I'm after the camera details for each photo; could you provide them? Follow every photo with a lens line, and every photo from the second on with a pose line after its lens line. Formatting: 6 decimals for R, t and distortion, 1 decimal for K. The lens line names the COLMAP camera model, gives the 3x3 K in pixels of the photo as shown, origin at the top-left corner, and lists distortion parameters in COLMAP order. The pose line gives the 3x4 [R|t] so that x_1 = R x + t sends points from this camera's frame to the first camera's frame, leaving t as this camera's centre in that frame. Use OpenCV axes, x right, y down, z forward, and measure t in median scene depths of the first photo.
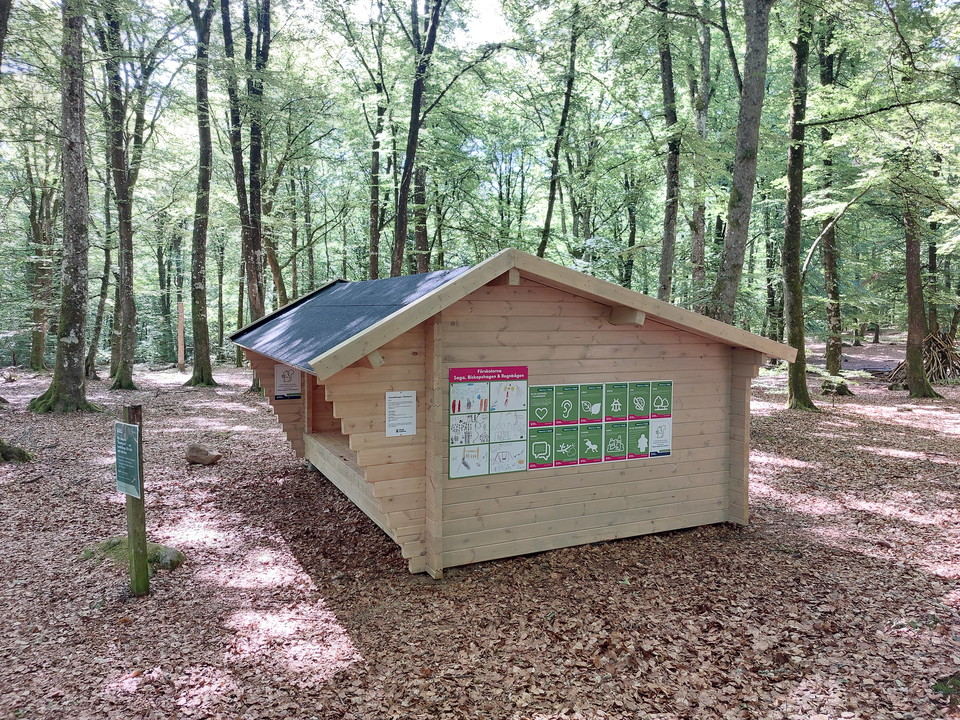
lens RADIAL K [[694.0, 0, 480.0], [0, 694.0, 363.7], [0, 0, 1]] dist [0.004279, 0.001538]
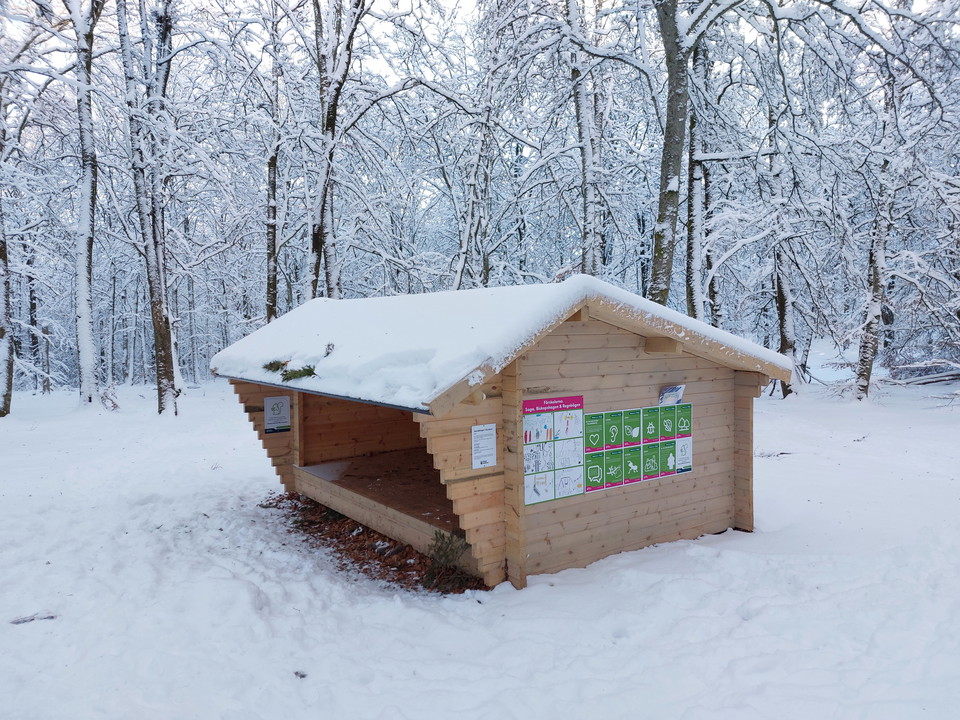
lens RADIAL K [[694.0, 0, 479.5], [0, 694.0, 357.3], [0, 0, 1]] dist [0.004279, 0.001538]
pose [[0.984577, -0.024903, 0.173172, -0.267847], [0.030509, 0.999091, -0.029786, -0.027964], [-0.172273, 0.034610, 0.984441, -0.029823]]
